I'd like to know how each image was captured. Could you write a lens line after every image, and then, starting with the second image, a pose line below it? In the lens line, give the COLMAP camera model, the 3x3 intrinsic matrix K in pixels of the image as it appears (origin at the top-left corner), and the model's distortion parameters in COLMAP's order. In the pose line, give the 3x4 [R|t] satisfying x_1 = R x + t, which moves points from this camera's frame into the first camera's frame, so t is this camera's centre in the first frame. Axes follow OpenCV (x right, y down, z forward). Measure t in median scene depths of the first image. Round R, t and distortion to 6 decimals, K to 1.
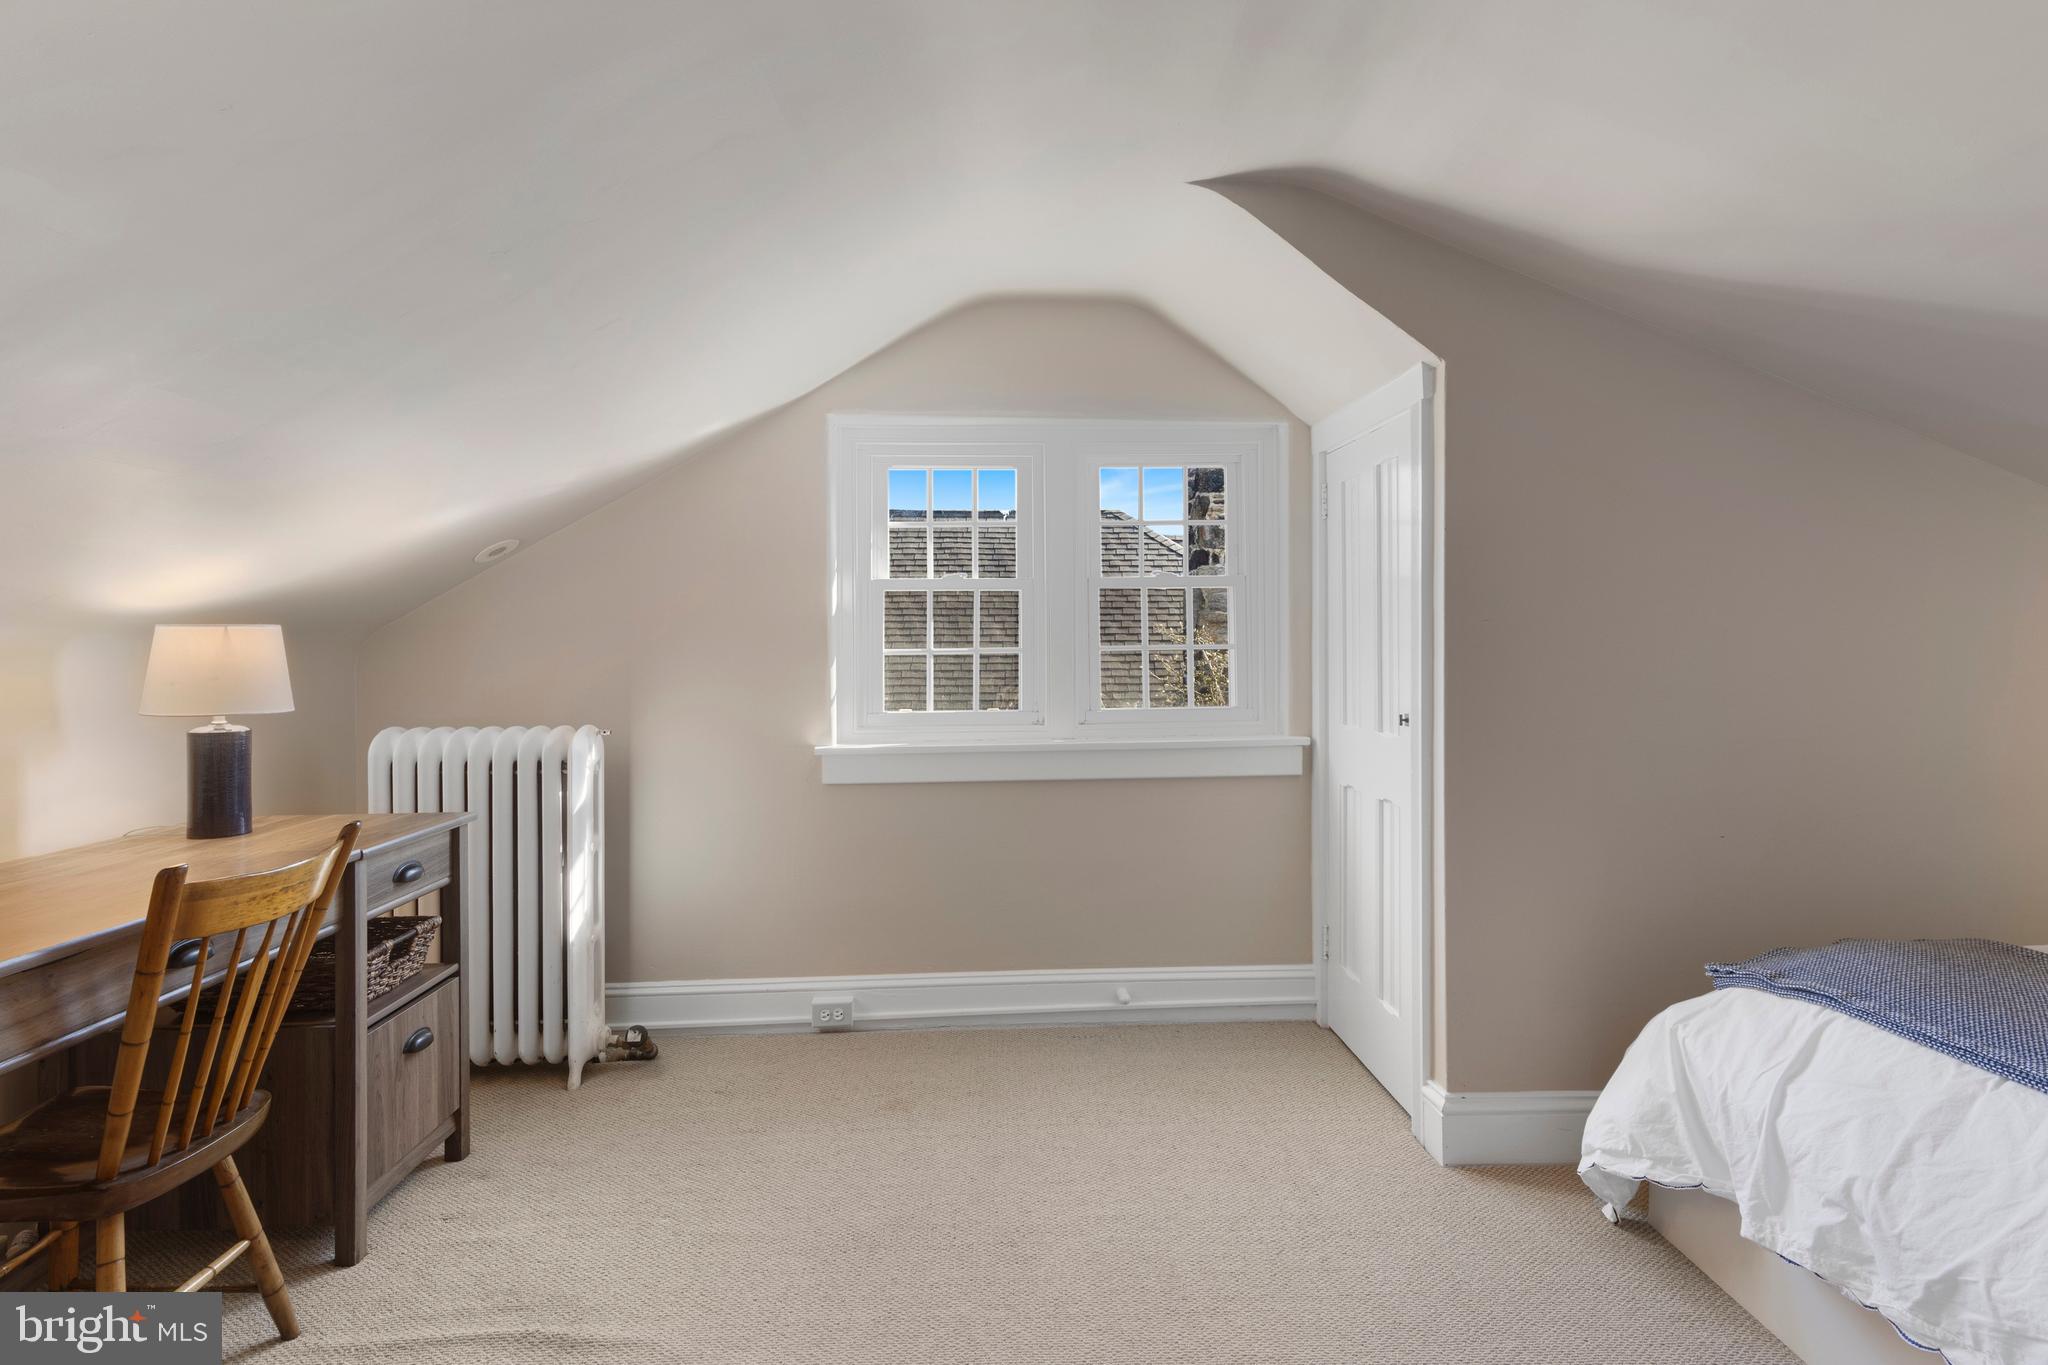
lens RADIAL K [[1049.7, 0, 1008.7], [0, 1049.7, 647.7], [0, 0, 1]] dist [0.014412, -0.004477]
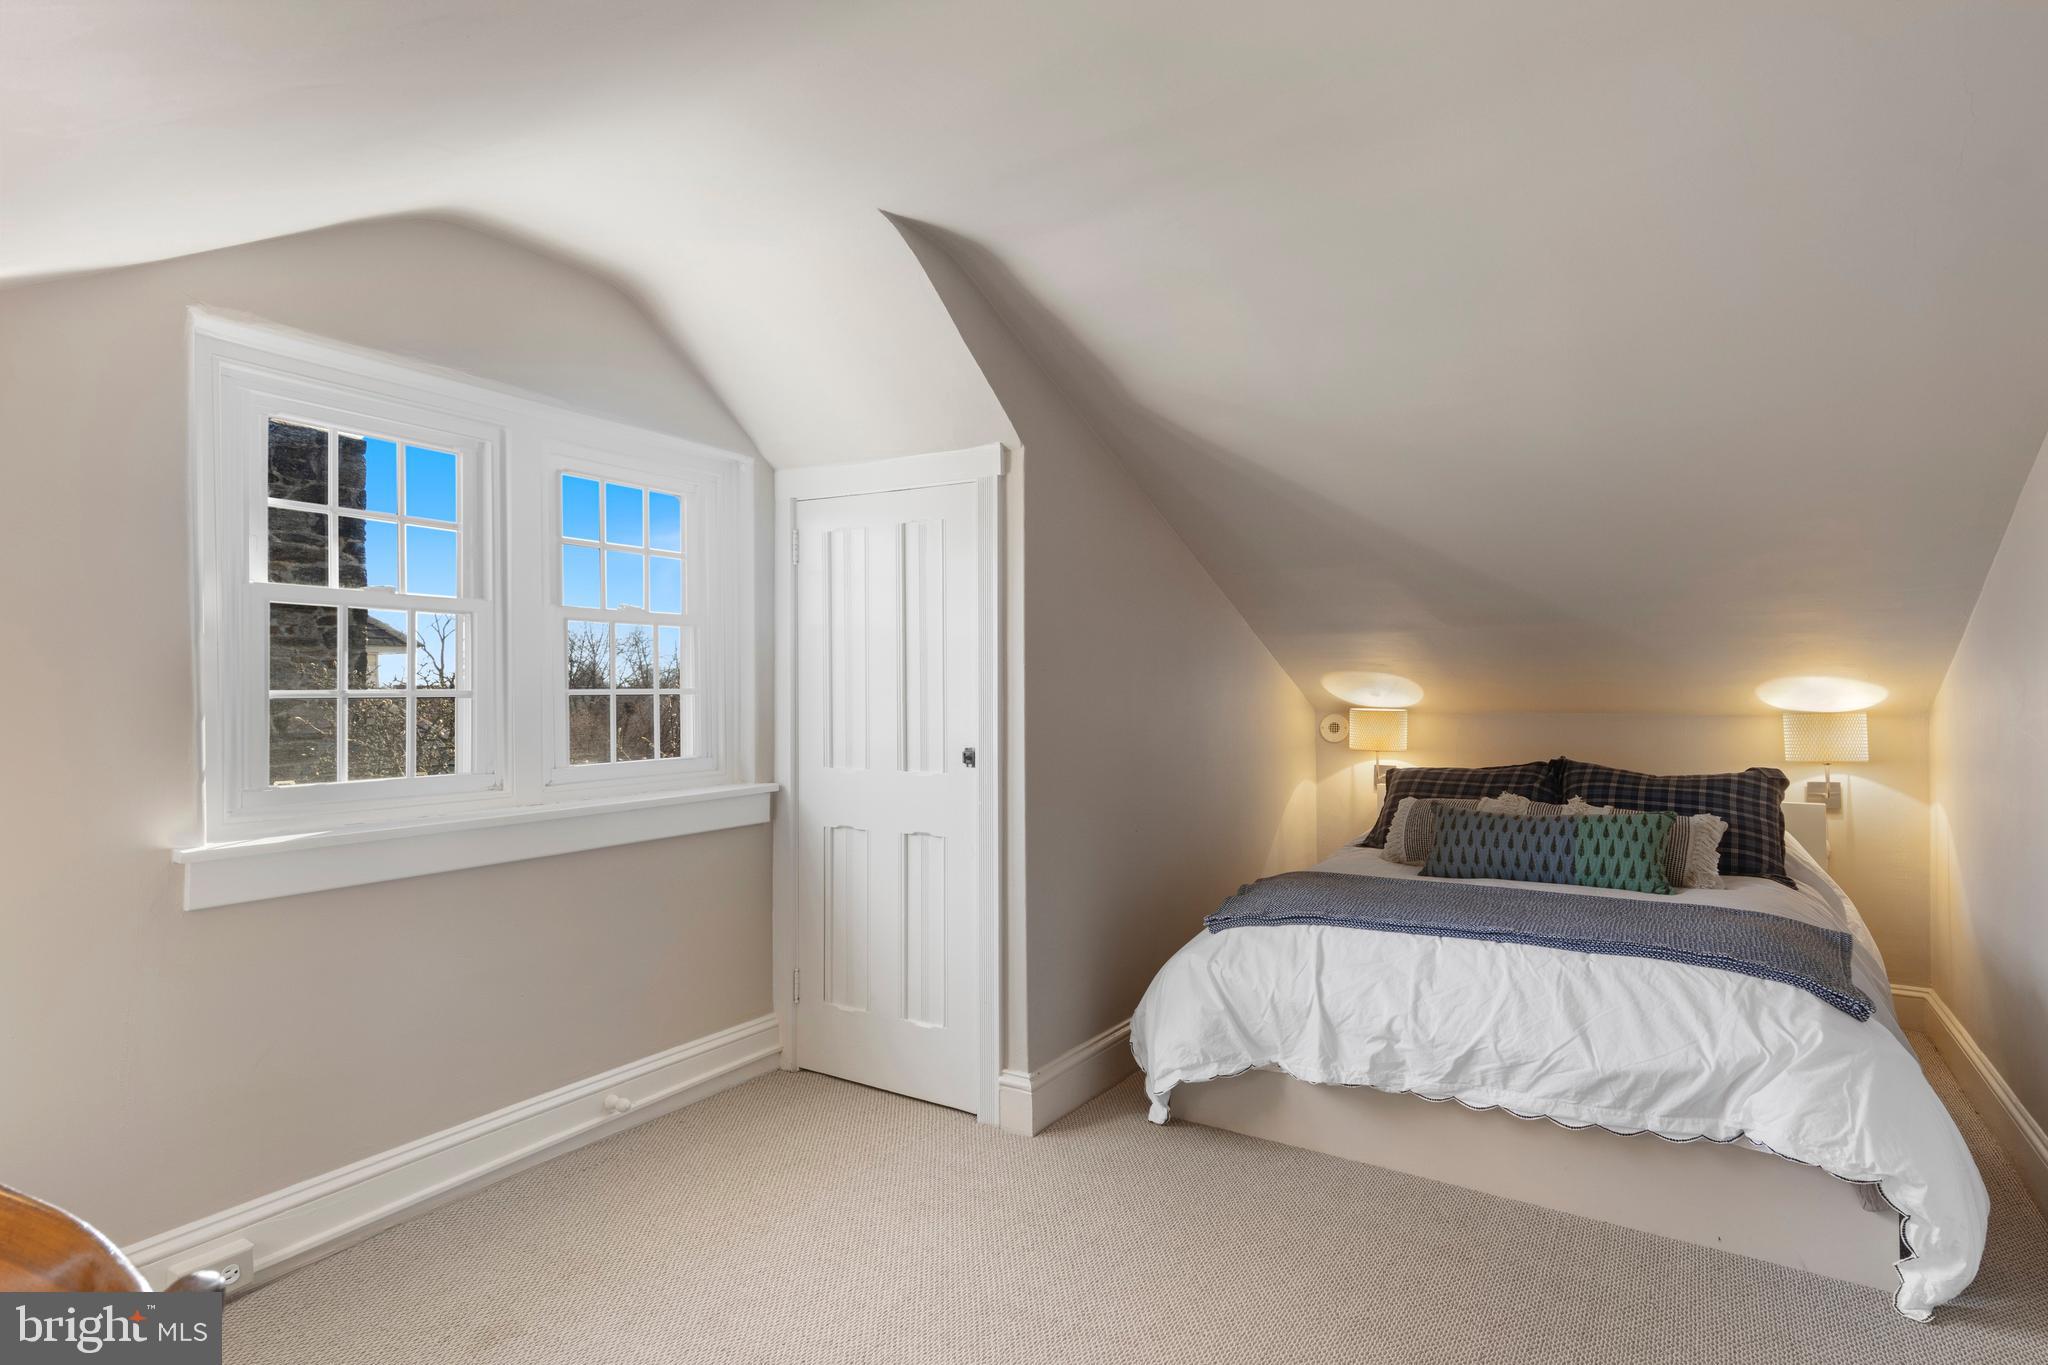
lens RADIAL K [[1049.7, 0, 1021.4], [0, 1049.7, 693.7], [0, 0, 1]] dist [0.014412, -0.004477]
pose [[0.571931, 0.005615, 0.820283, -0.627995], [-0.004590, 0.999983, -0.003645, 0.005667], [-0.820289, -0.001681, 0.571947, 0.389805]]
